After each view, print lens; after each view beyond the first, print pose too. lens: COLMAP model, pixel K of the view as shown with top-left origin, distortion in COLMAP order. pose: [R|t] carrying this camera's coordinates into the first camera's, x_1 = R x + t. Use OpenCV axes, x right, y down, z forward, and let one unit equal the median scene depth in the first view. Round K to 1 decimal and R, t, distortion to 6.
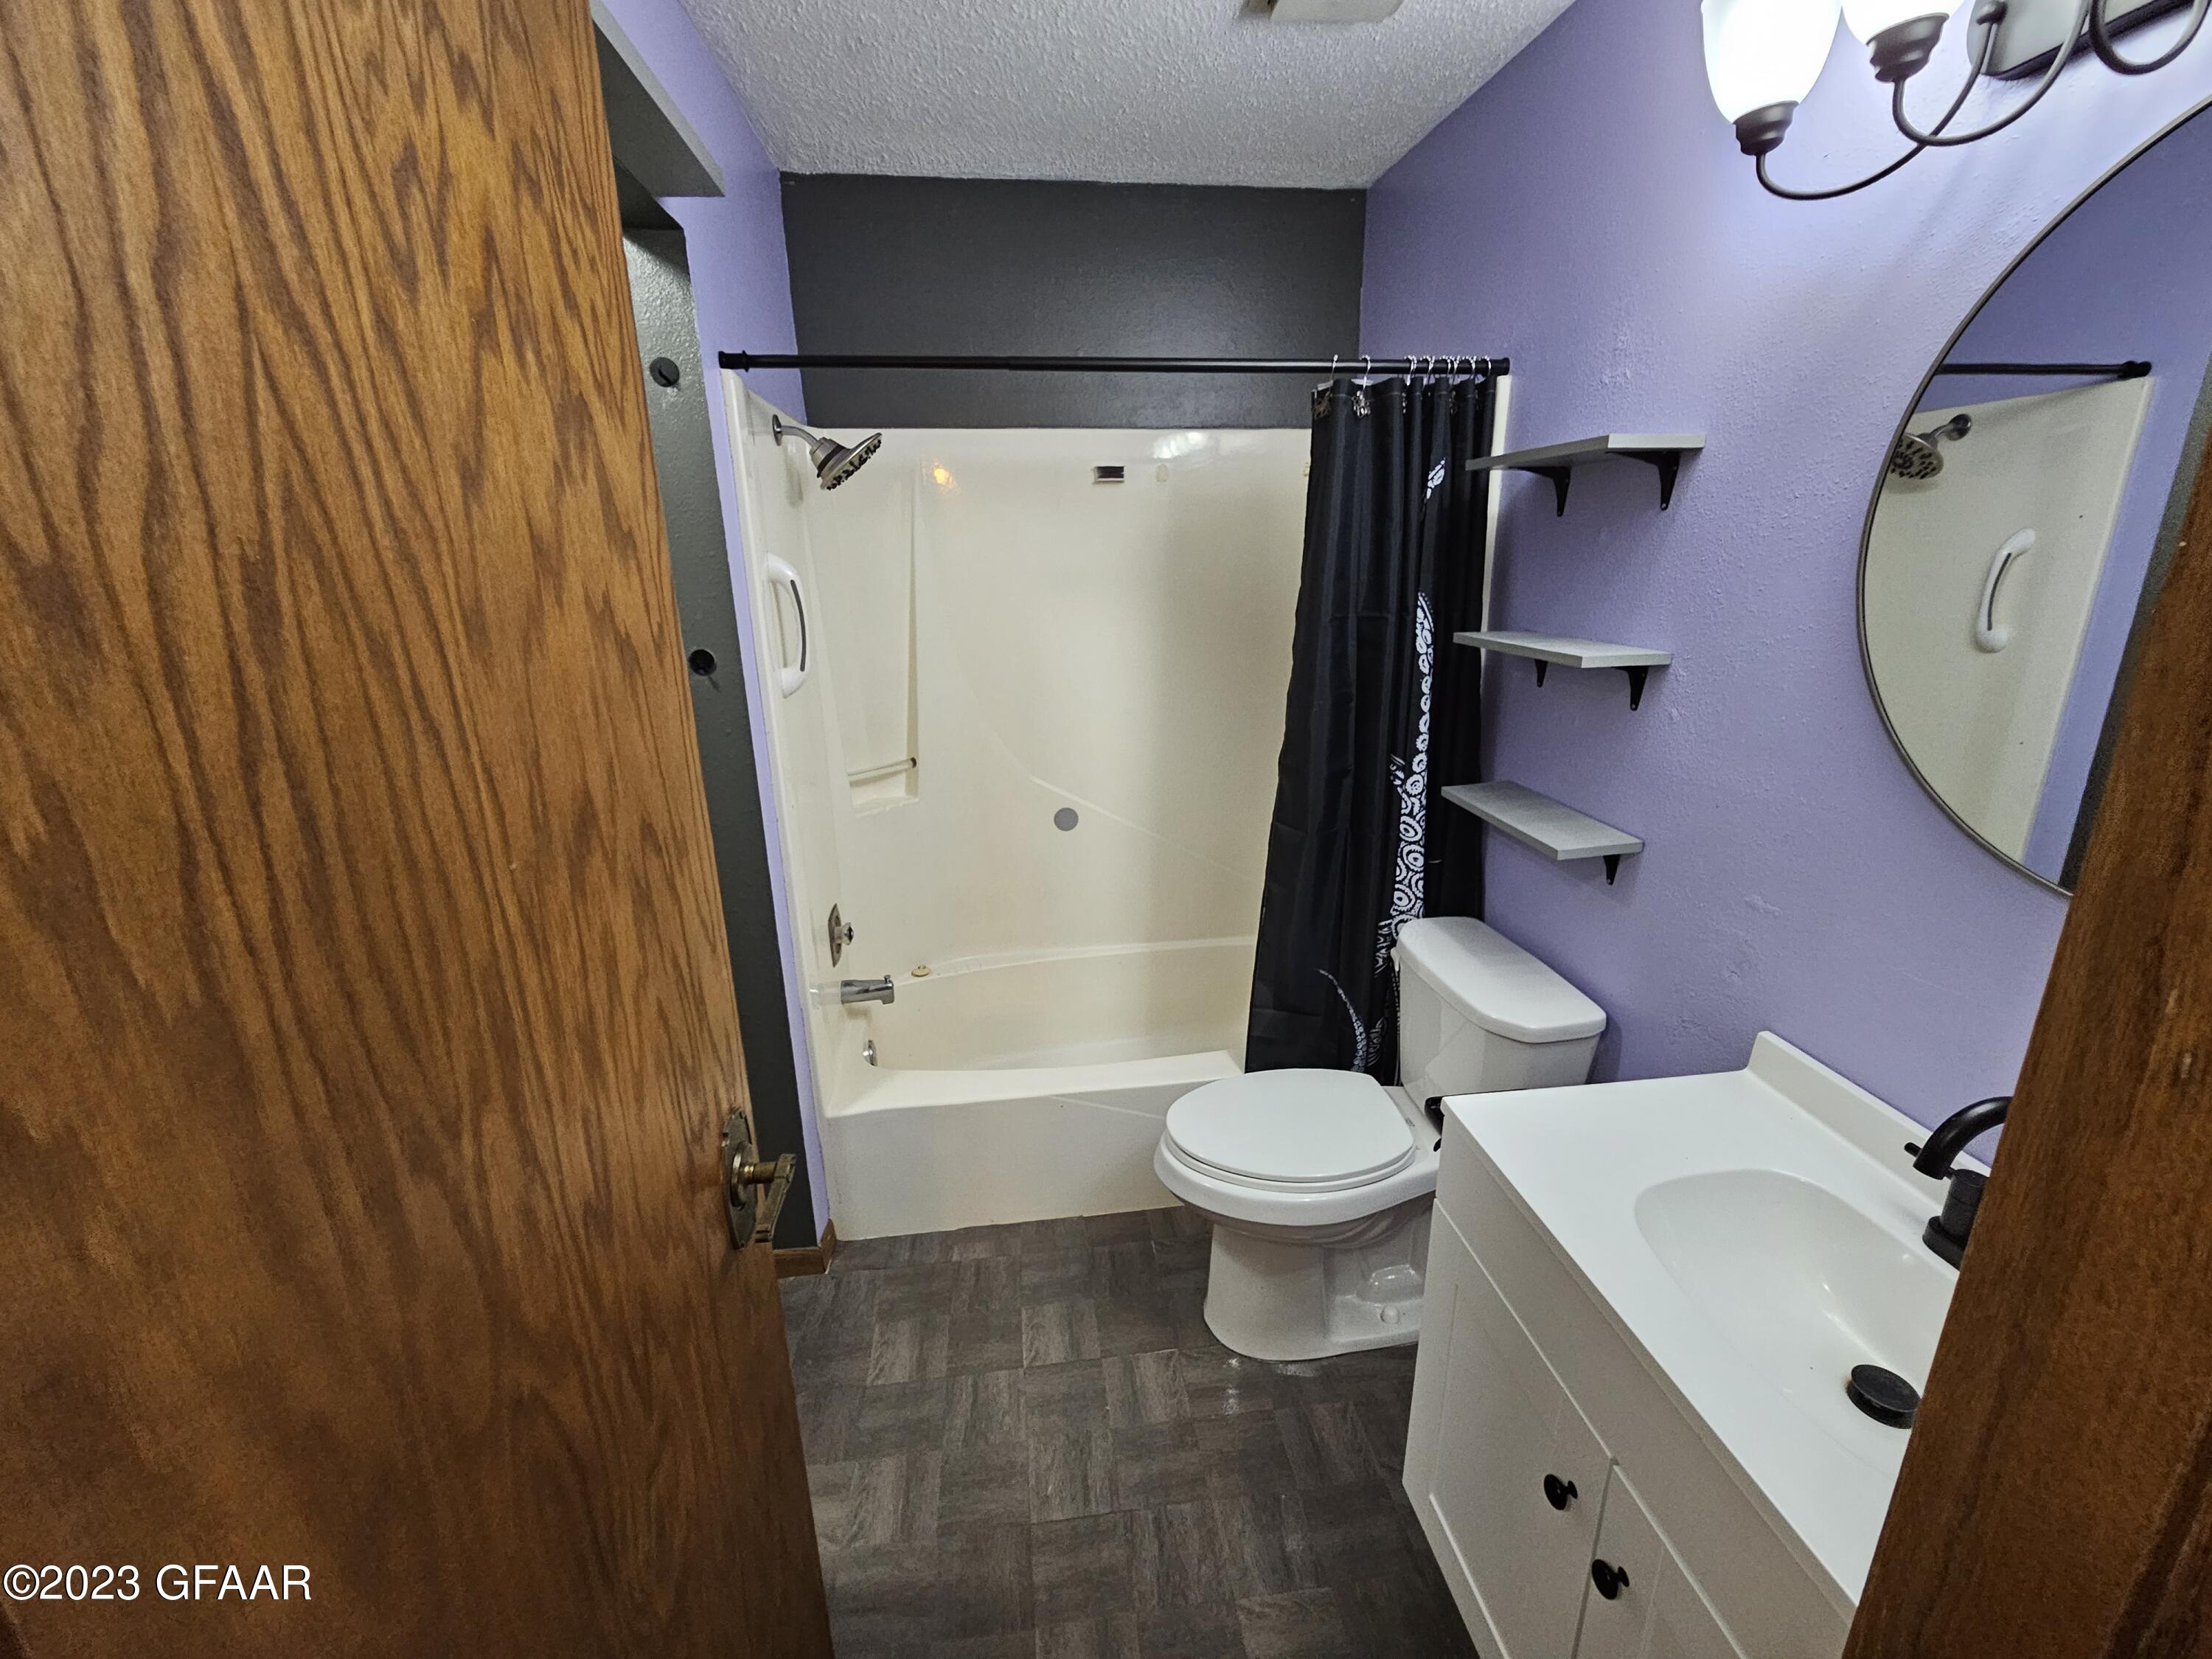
lens RADIAL K [[906.9, 0, 1106.8], [0, 906.9, 818.9], [0, 0, 1]] dist [0.001207, -0.000003]
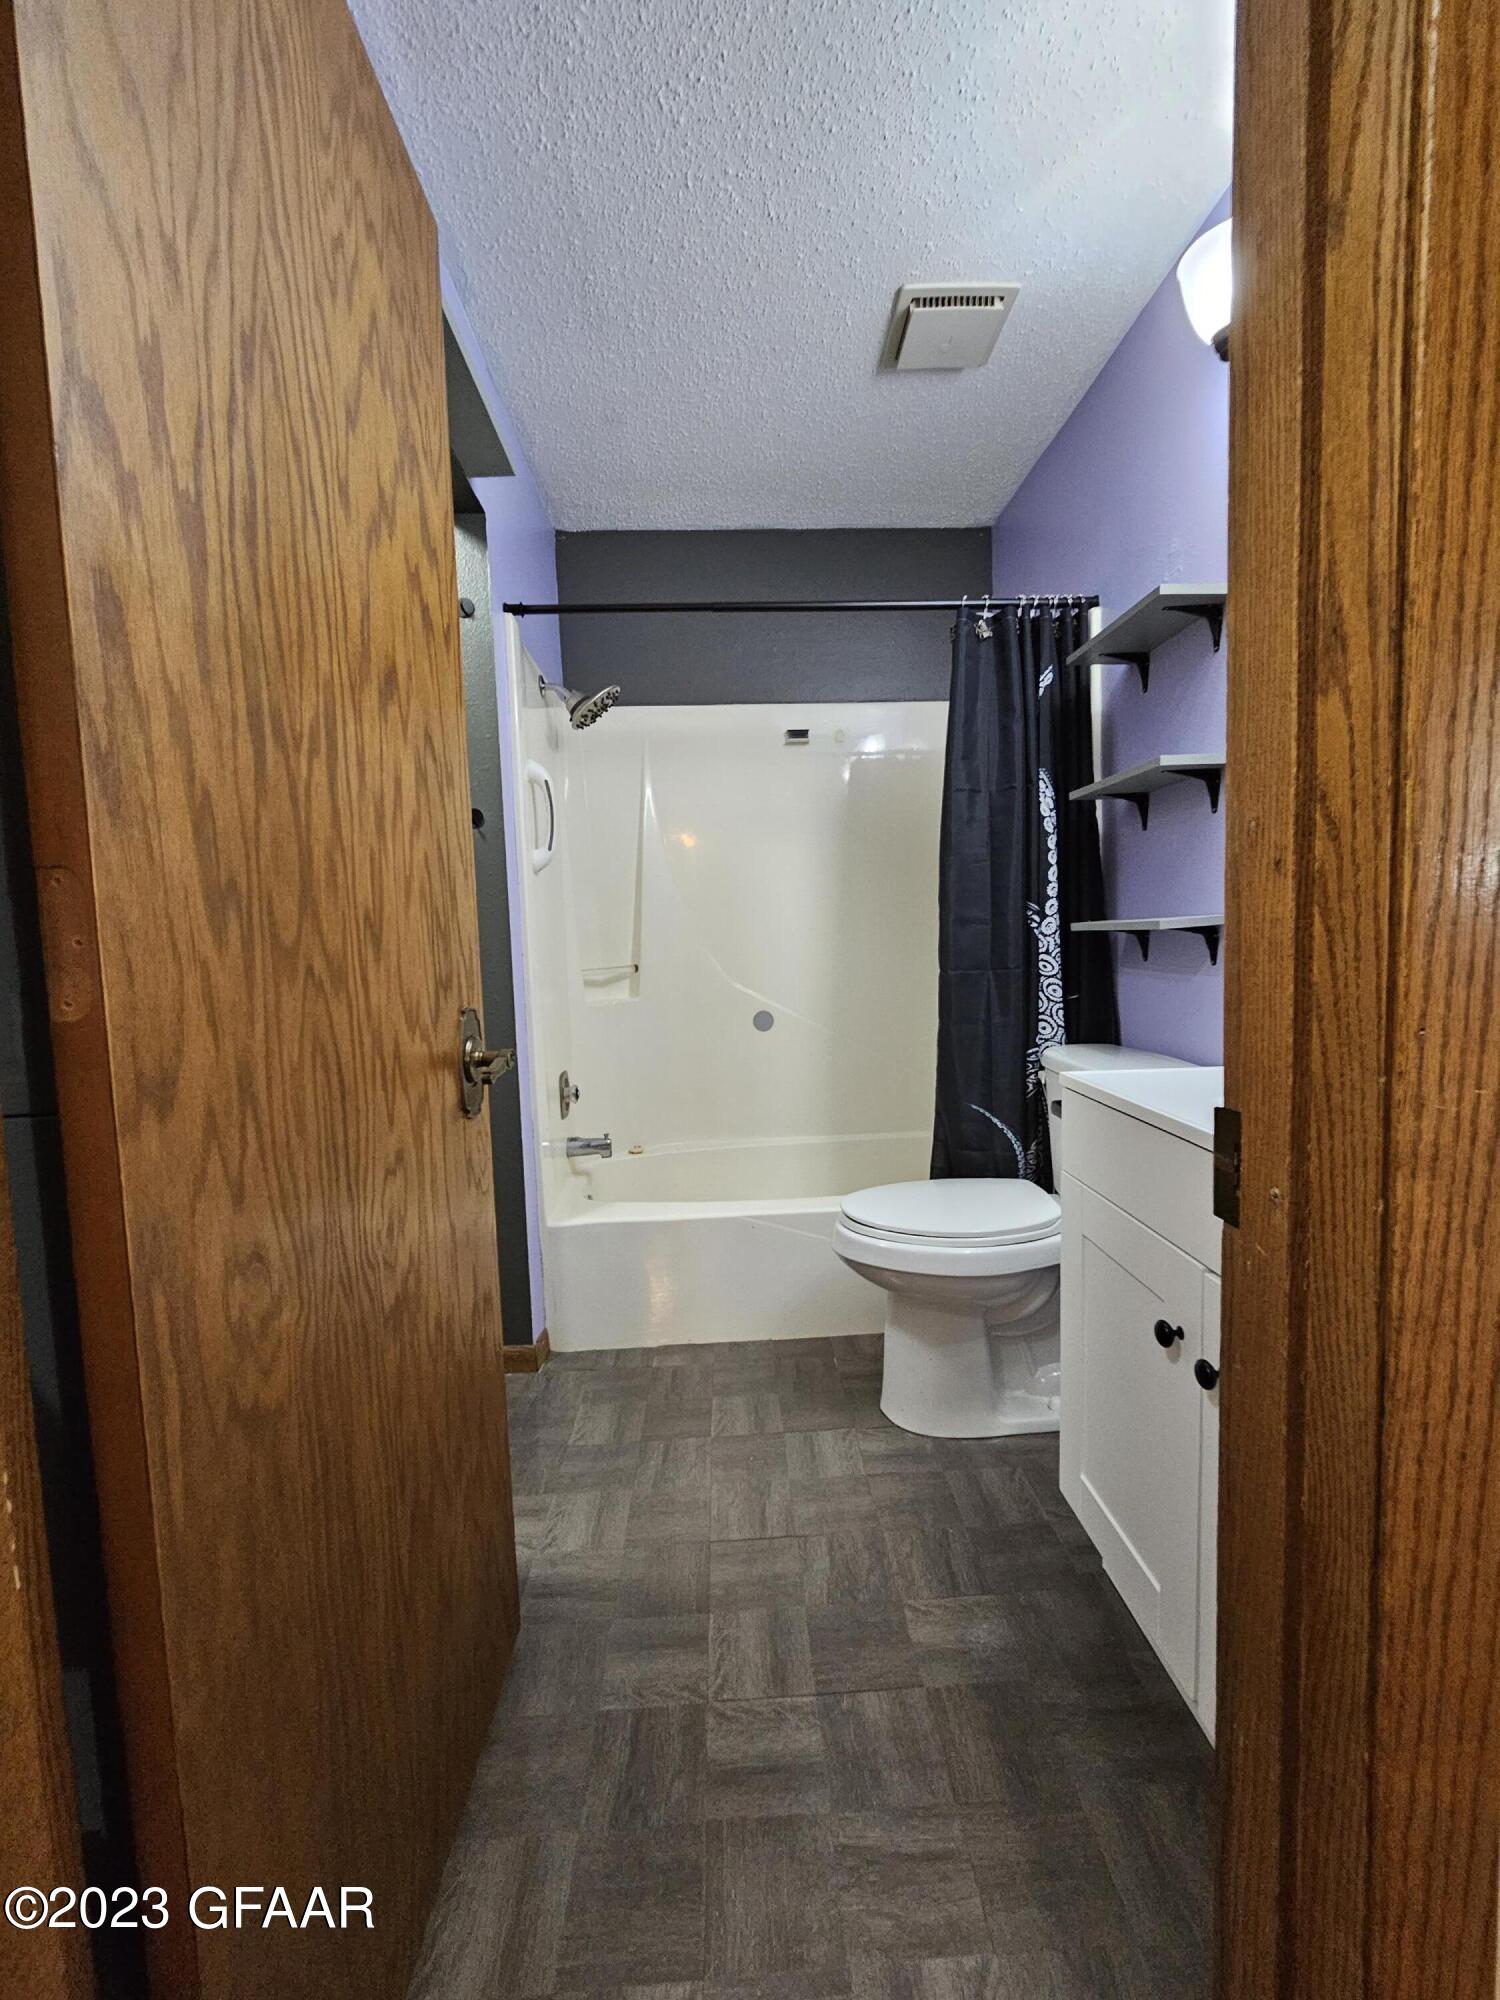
lens RADIAL K [[820.0, 0, 759.5], [0, 820.0, 1017.3], [0, 0, 1]] dist [0.001207, -0.000003]
pose [[0.997192, -0.008132, -0.074451, 0.041722], [-0.007156, 0.979194, -0.202802, 0.305593], [0.074551, 0.202766, 0.976385, -0.052541]]
